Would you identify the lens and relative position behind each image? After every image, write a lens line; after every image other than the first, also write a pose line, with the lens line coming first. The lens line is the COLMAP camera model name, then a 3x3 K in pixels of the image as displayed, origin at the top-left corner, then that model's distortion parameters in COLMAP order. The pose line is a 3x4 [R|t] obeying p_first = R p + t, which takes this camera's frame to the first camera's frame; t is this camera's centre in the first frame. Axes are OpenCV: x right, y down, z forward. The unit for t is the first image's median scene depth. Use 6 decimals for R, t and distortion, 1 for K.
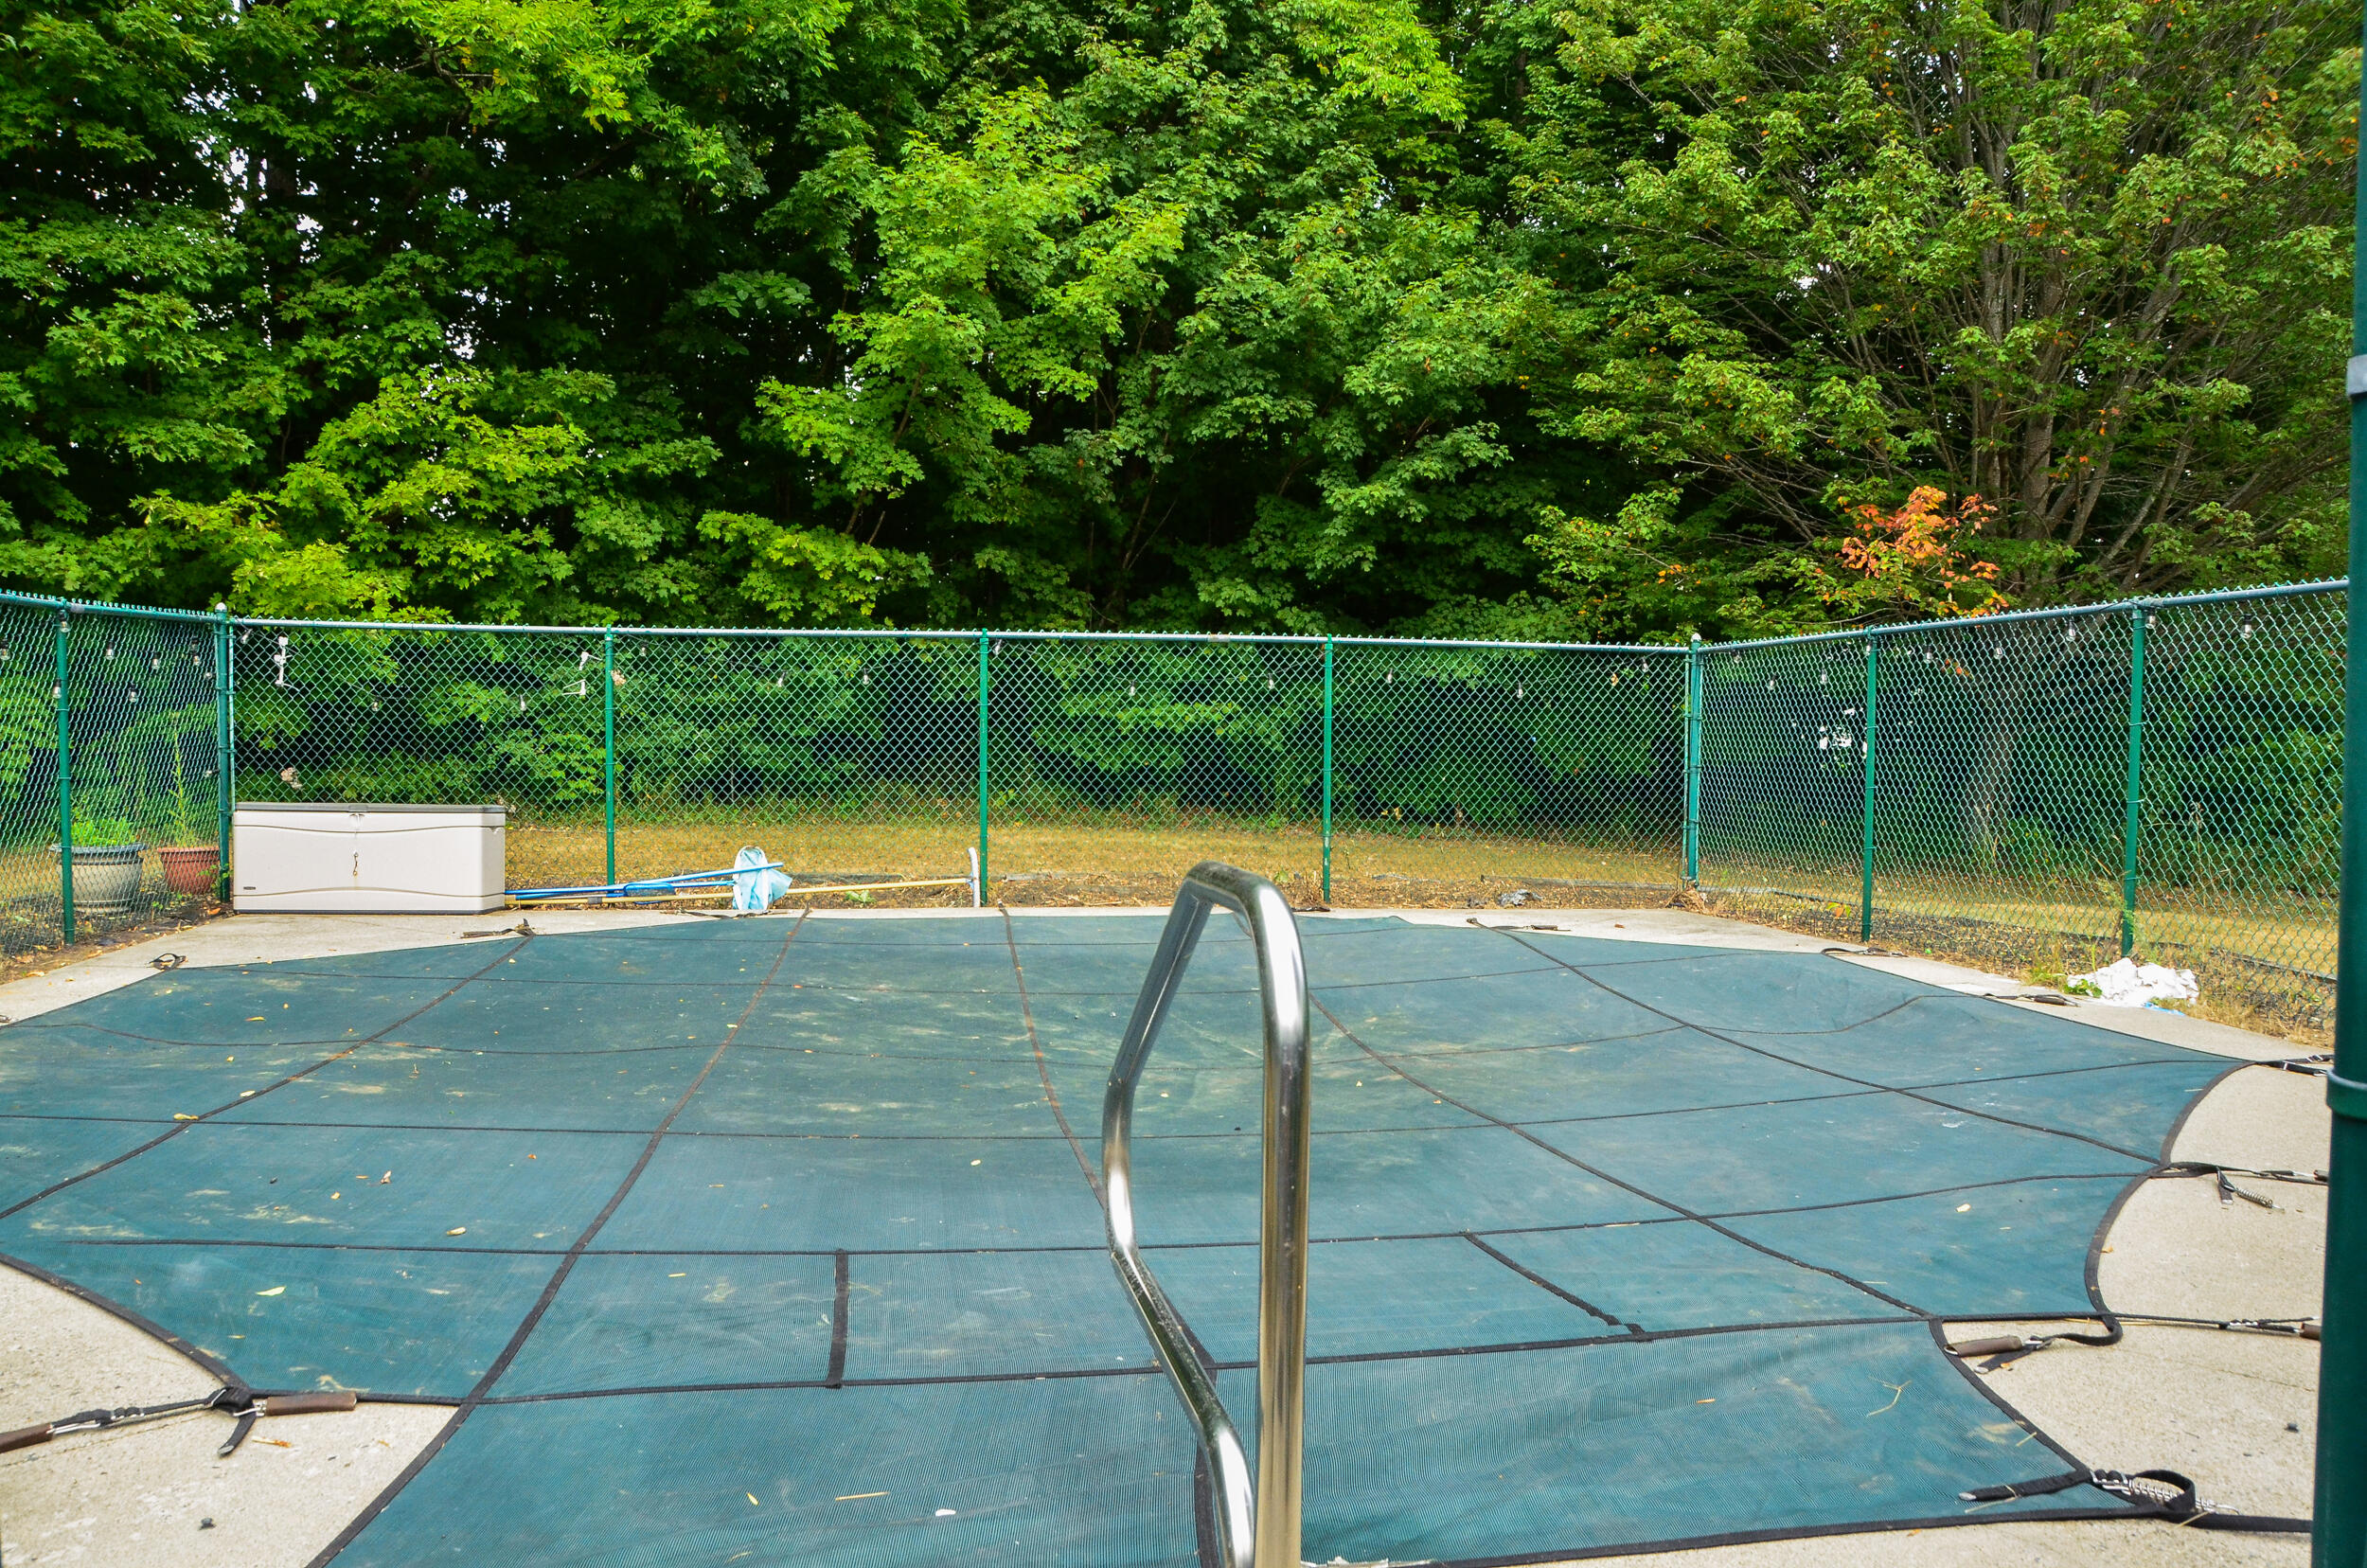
lens RADIAL K [[1825.3, 0, 1165.0], [0, 1825.3, 841.3], [0, 0, 1]] dist [-0.167352, 0.119767]
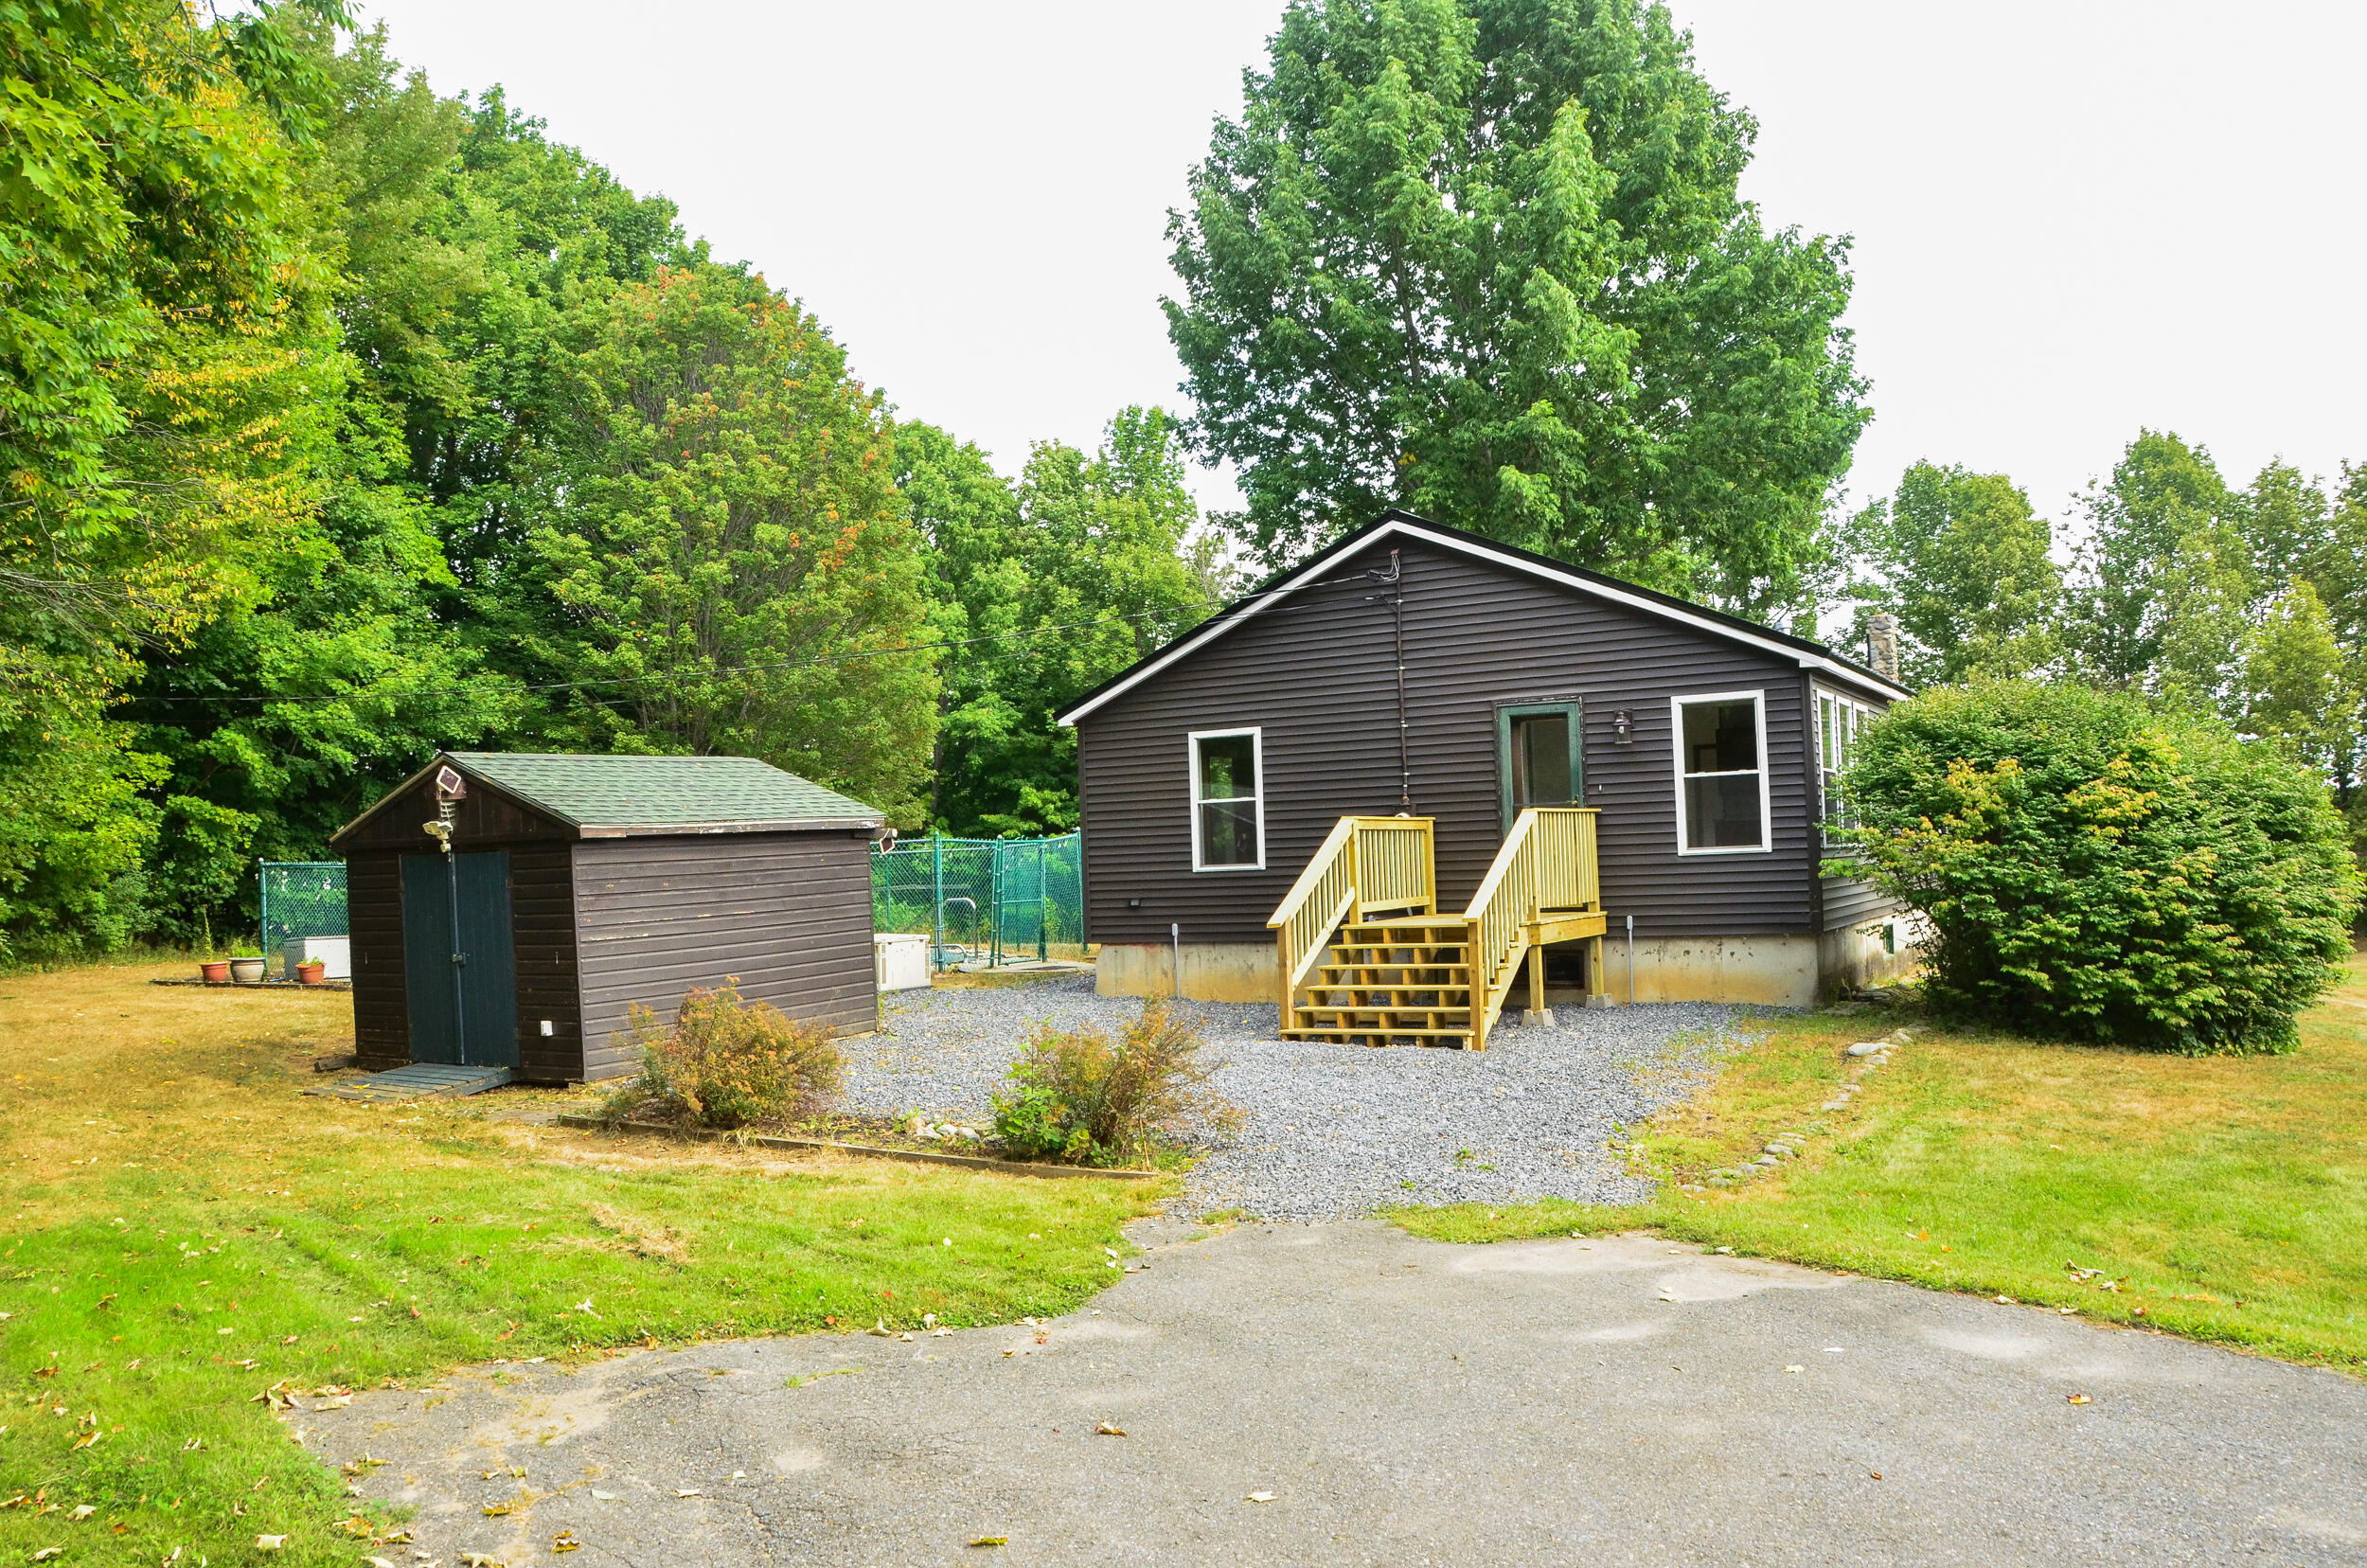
lens RADIAL K [[1825.3, 0, 1165.0], [0, 1825.3, 841.3], [0, 0, 1]] dist [-0.167352, 0.119767]
pose [[0.603529, -0.016739, 0.797165, -1.142199], [0.081587, 0.995828, -0.040858, 0.025923], [-0.793156, 0.089697, 0.602377, -0.970715]]
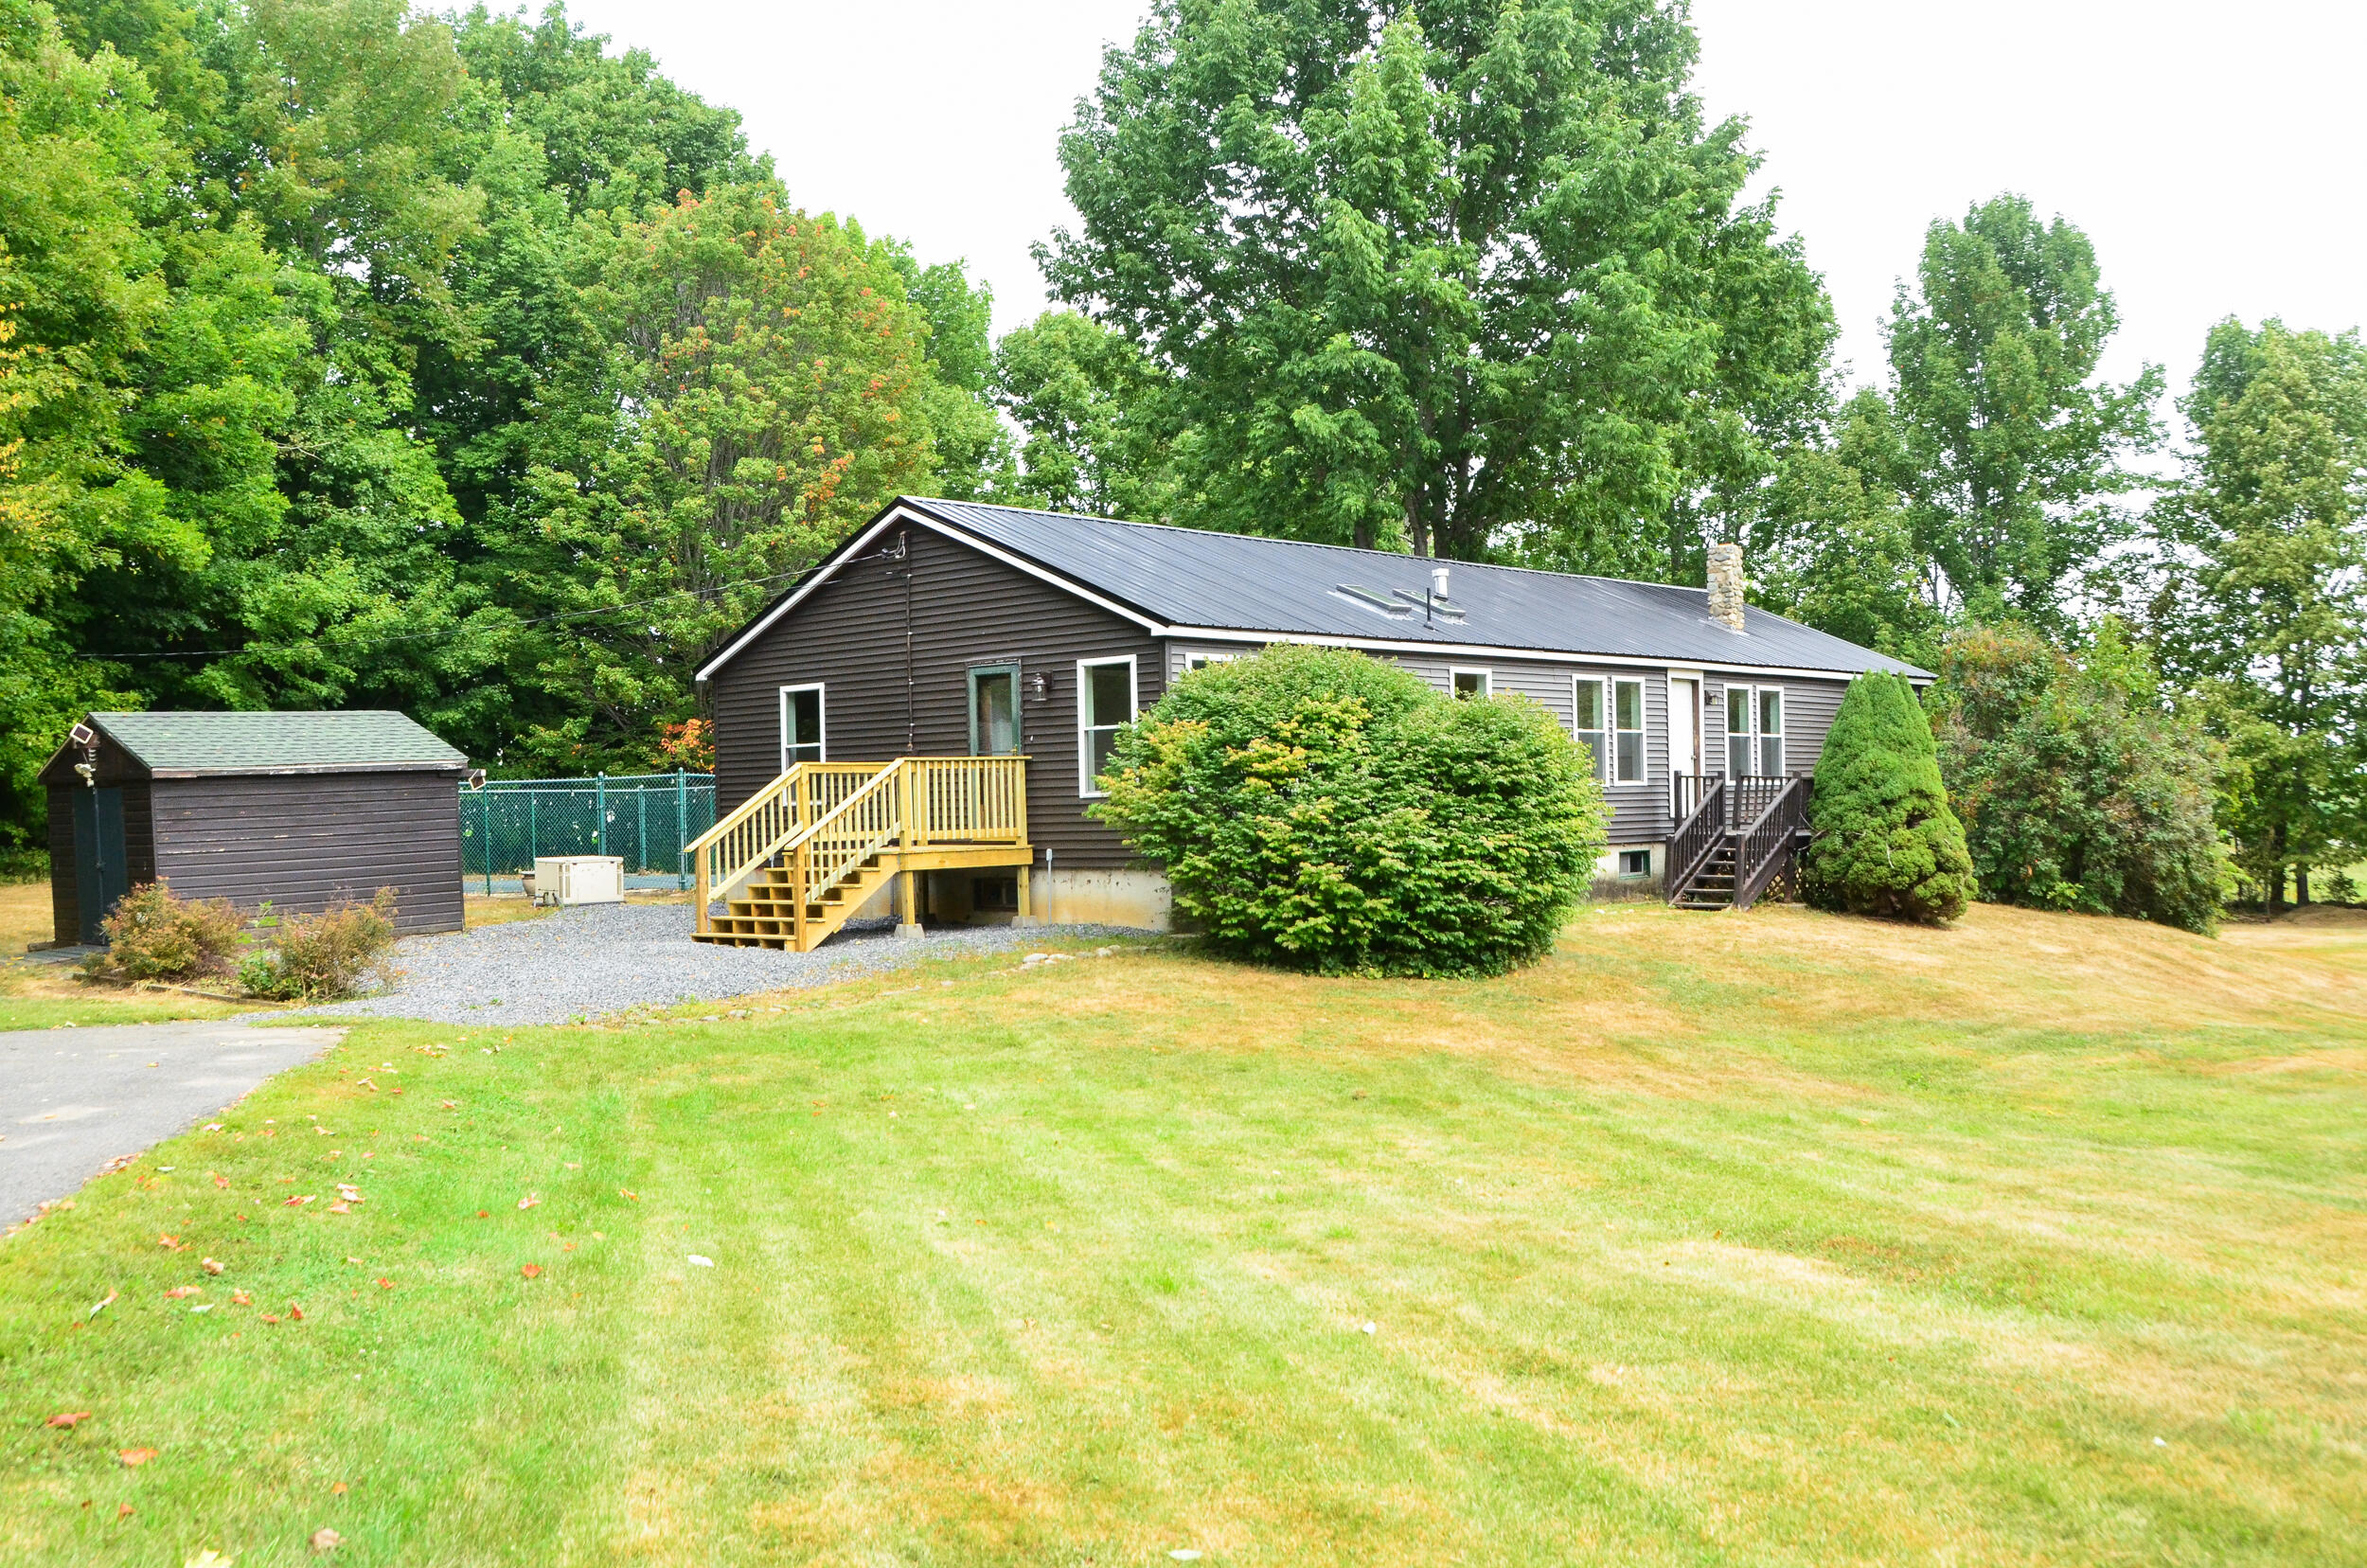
lens RADIAL K [[2179.9, 0, 1162.8], [0, 2179.9, 846.4], [0, 0, 1]] dist [-0.102324, 0.175746]
pose [[0.758671, -0.035966, 0.650481, -1.040834], [0.063386, 0.997813, -0.018759, 0.078600], [-0.648383, 0.055464, 0.759291, -1.710524]]
